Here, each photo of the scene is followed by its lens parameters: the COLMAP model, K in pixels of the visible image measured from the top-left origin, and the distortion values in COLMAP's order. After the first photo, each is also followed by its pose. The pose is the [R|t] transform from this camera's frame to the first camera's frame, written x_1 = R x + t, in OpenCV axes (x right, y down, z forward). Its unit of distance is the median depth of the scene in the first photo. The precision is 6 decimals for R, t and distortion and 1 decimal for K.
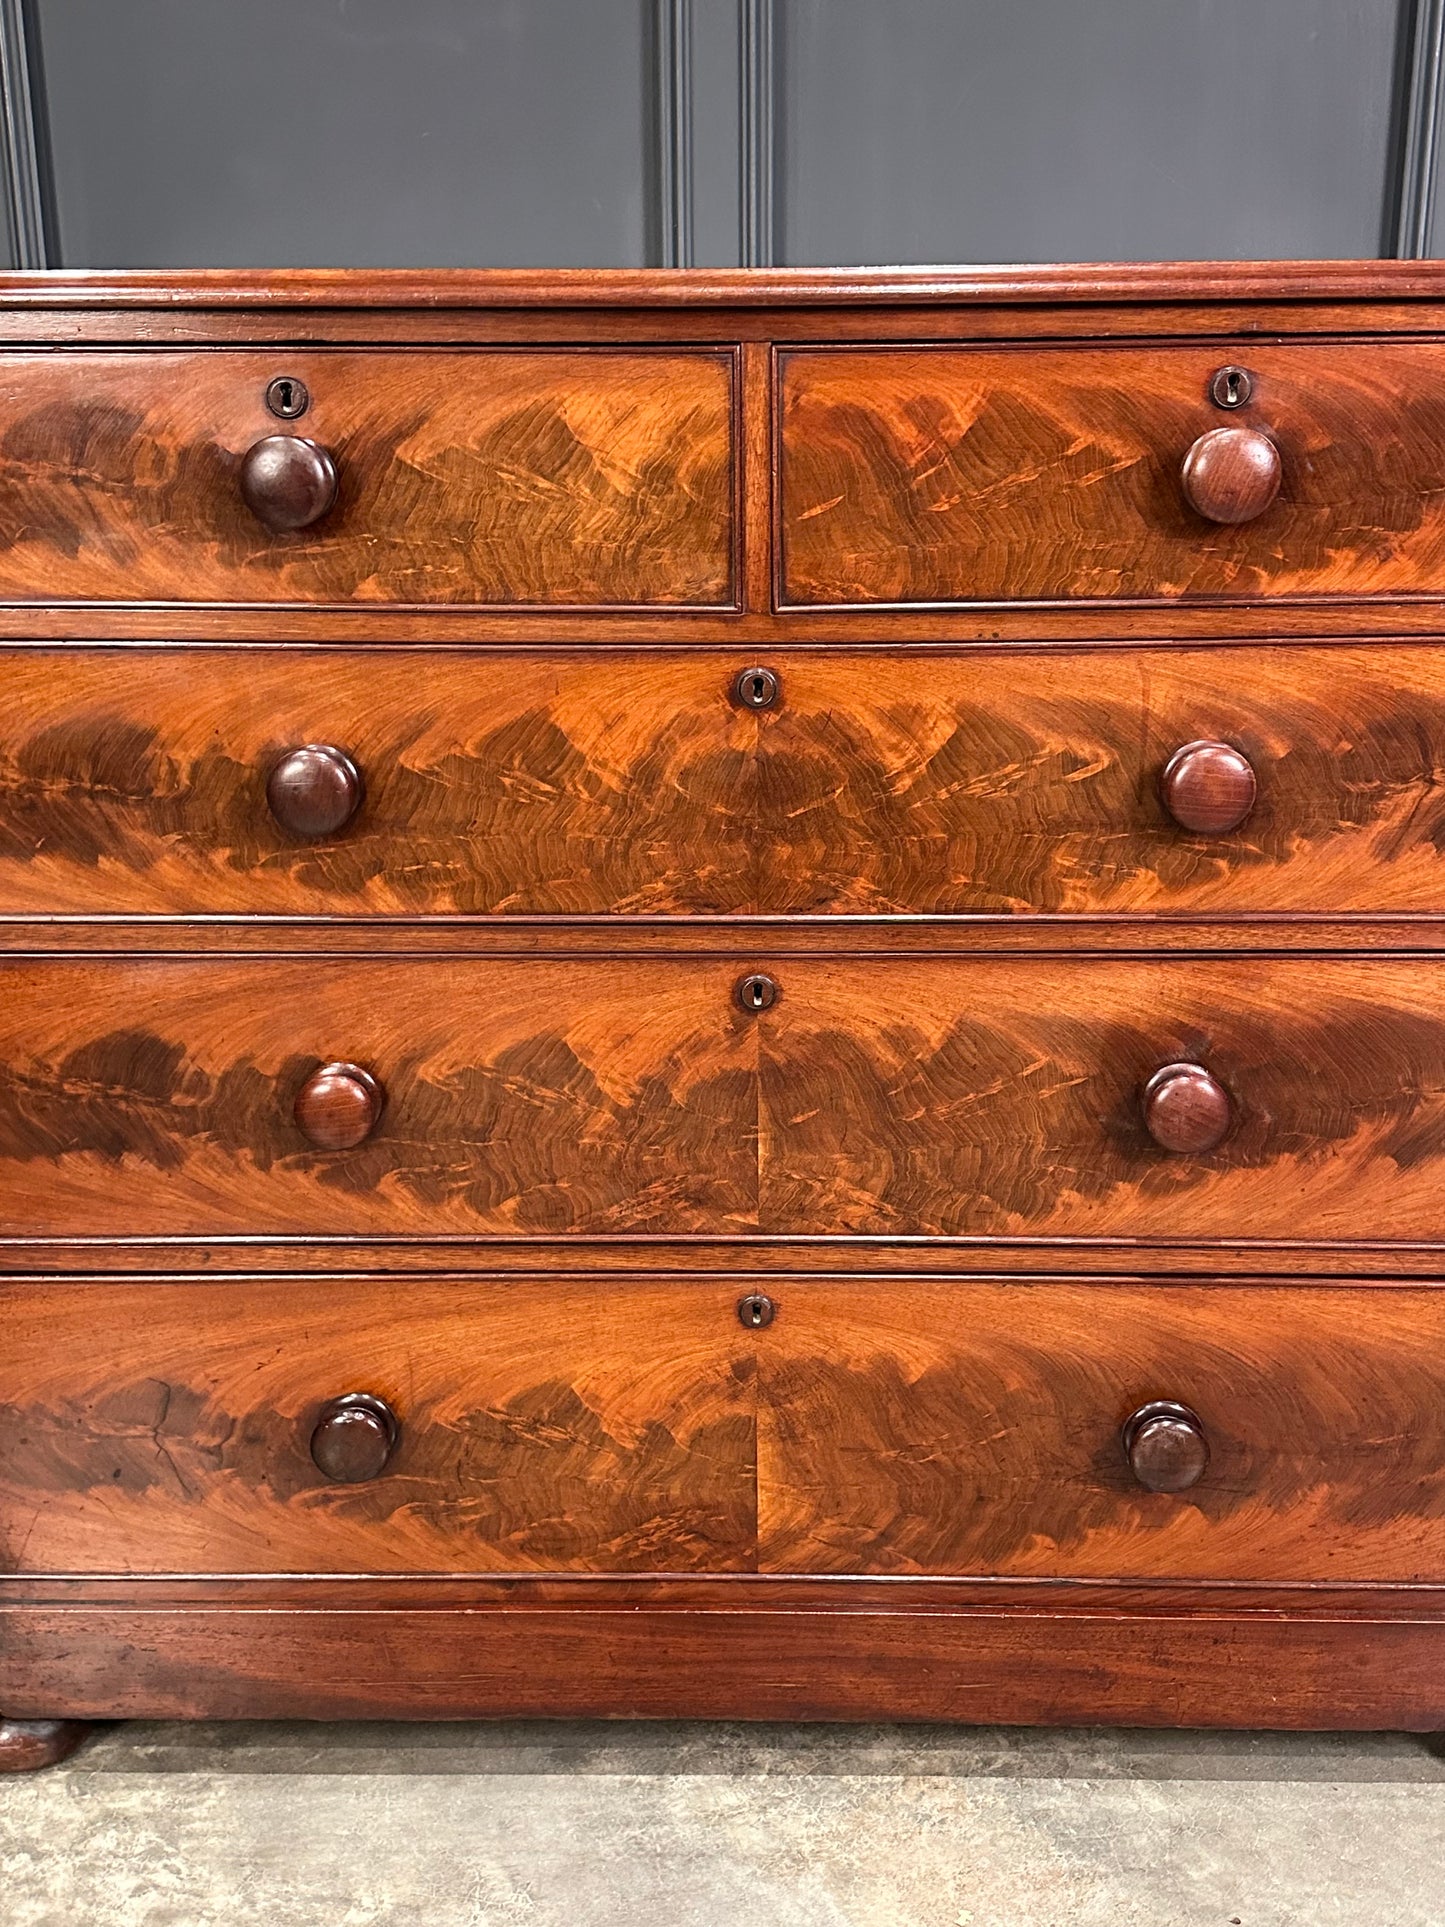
lens RADIAL K [[2000.1, 0, 739.2], [0, 2000.1, 968.5], [0, 0, 1]] dist [0.207424, -0.427858]
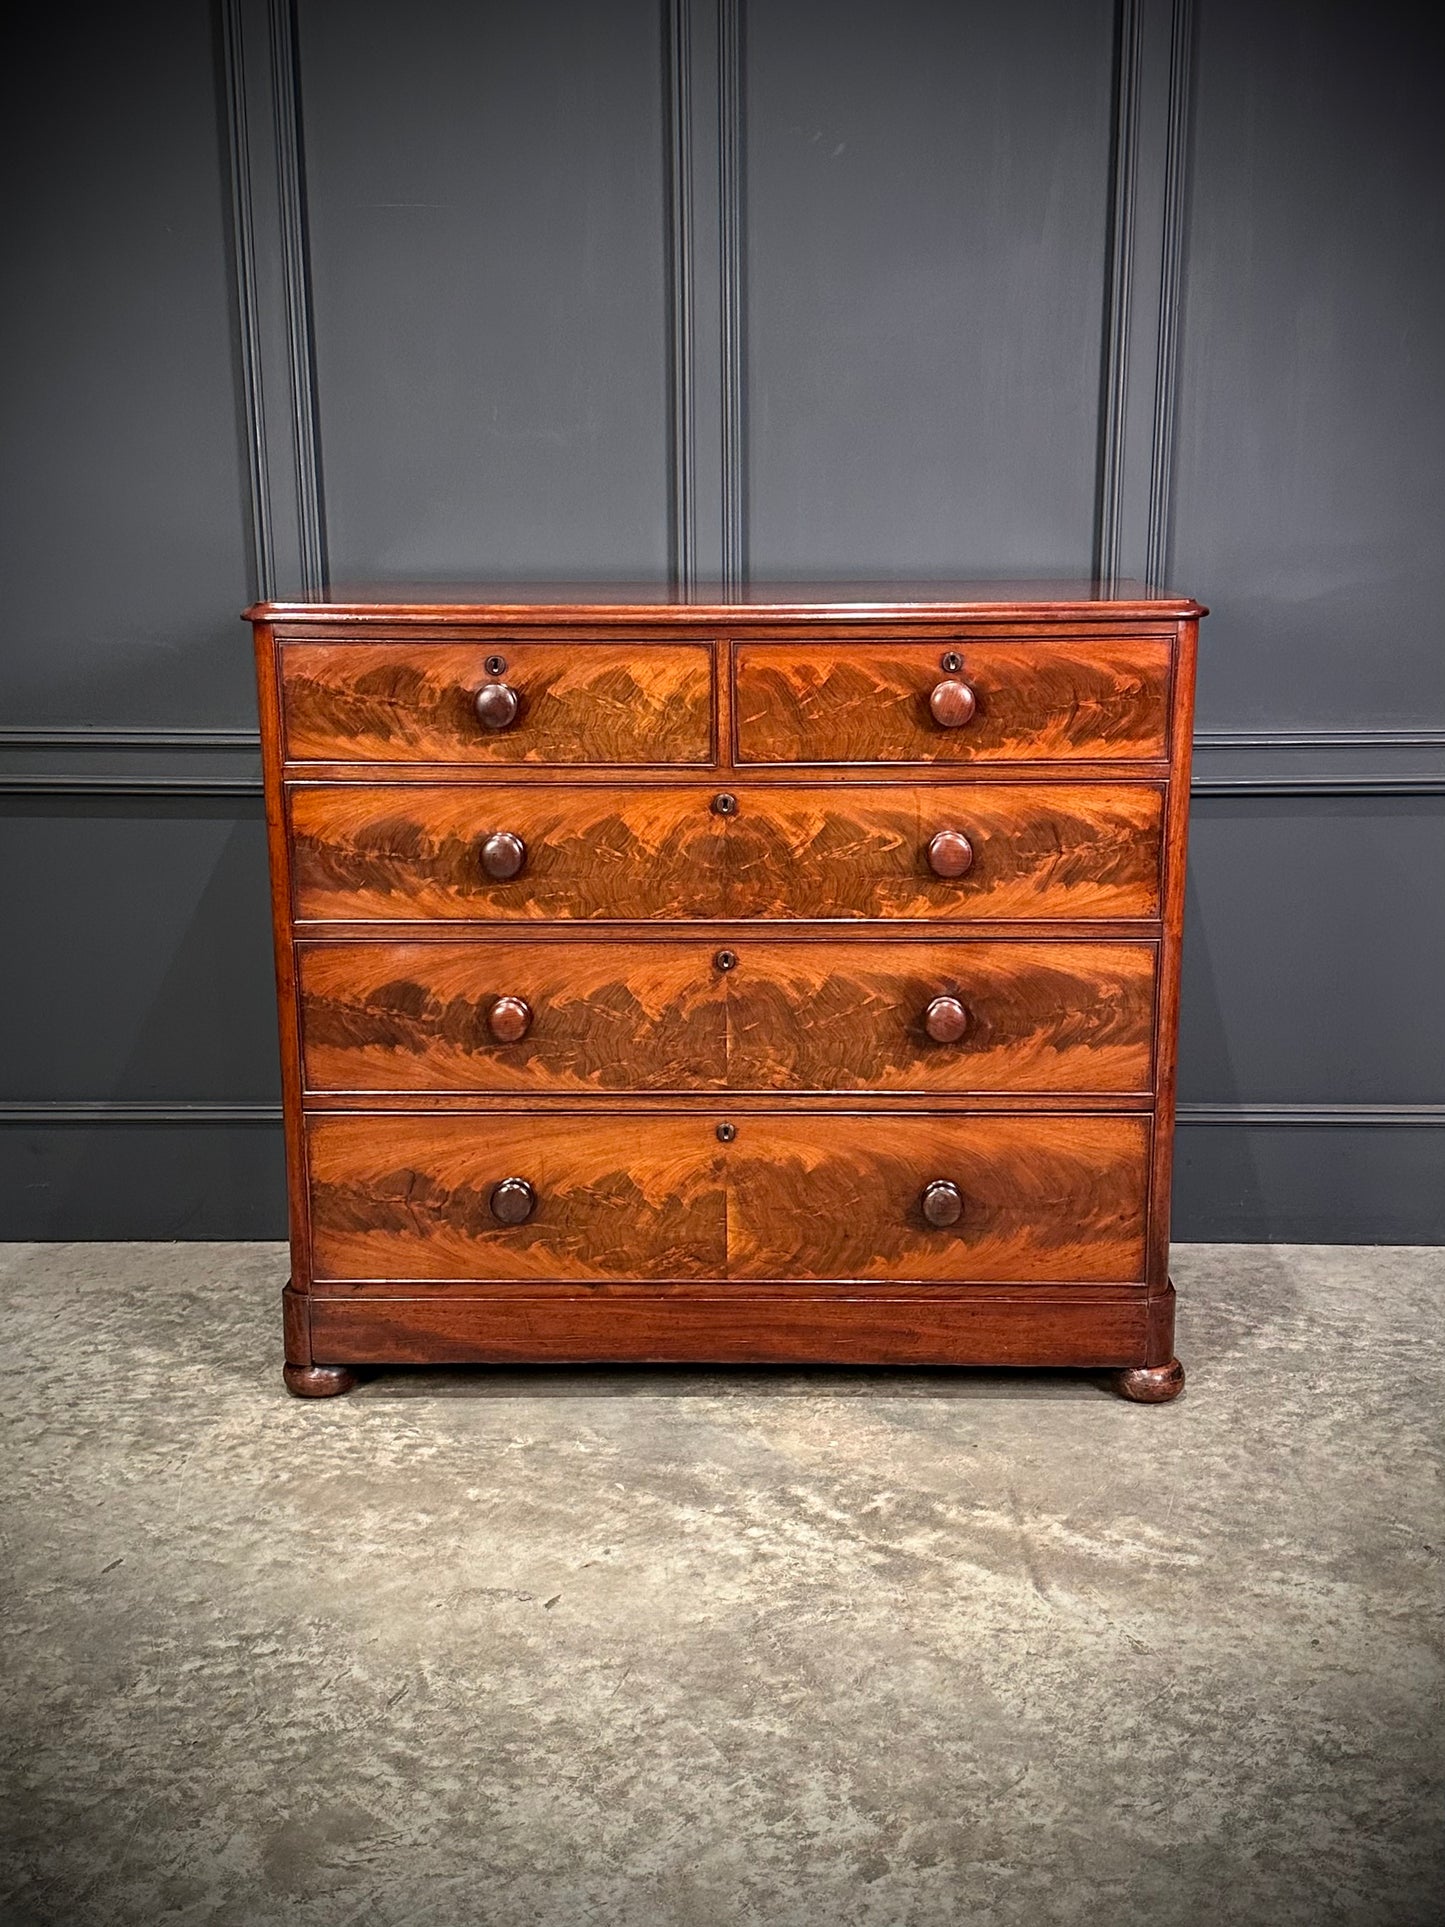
lens RADIAL K [[2020.4, 0, 746.8], [0, 2020.4, 969.5], [0, 0, 1]] dist [0.212045, -0.444954]
pose [[0.999998, 0.000759, -0.002018, 0.032958], [-0.000864, 0.998631, -0.052297, 0.122070], [0.001975, 0.052299, 0.998630, -0.941252]]
